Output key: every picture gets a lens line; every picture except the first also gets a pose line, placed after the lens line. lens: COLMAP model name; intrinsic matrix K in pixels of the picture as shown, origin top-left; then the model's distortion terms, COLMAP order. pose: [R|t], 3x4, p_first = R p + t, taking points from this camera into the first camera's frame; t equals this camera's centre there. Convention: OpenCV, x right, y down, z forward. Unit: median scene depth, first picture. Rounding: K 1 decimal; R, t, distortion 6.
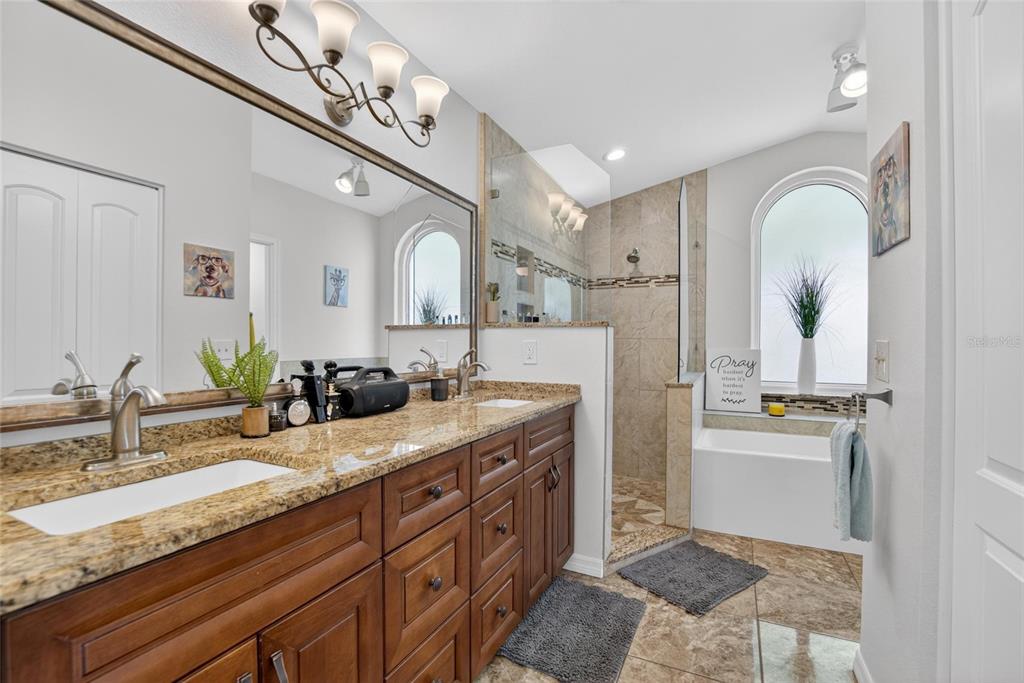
lens RADIAL K [[464.5, 0, 502.0], [0, 464.5, 350.7], [0, 0, 1]] dist [-0.033796, 0.000023]
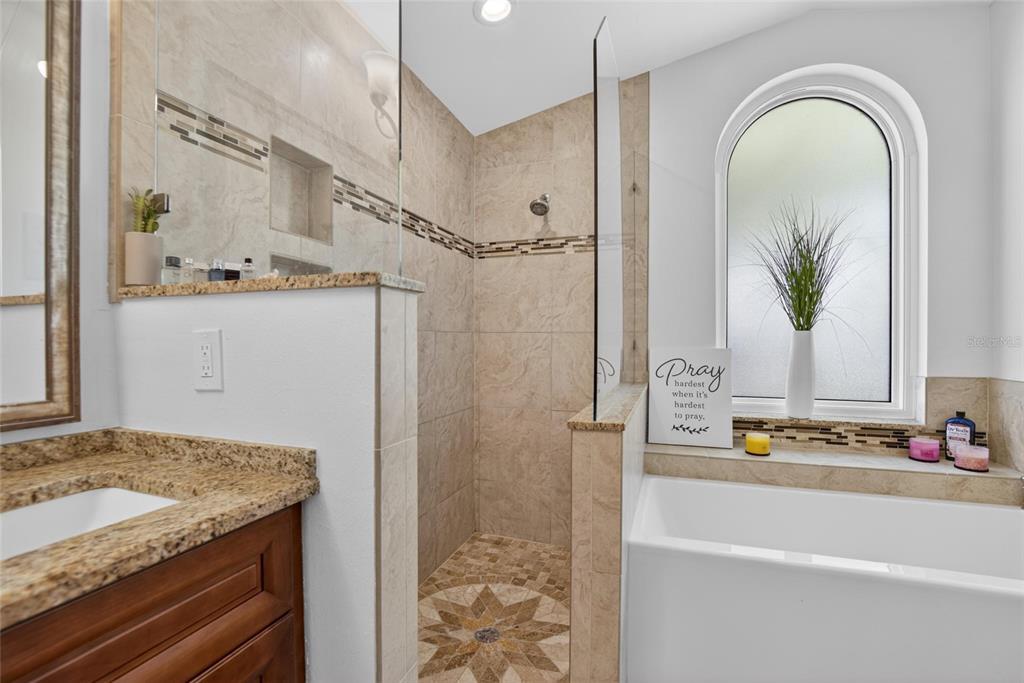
lens RADIAL K [[464.5, 0, 502.0], [0, 464.5, 350.7], [0, 0, 1]] dist [-0.033796, 0.000023]
pose [[0.993667, -0.004029, 0.112291, 0.175666], [0.003567, 0.999984, 0.004318, -0.003602], [-0.112307, -0.003890, 0.993666, 0.403931]]
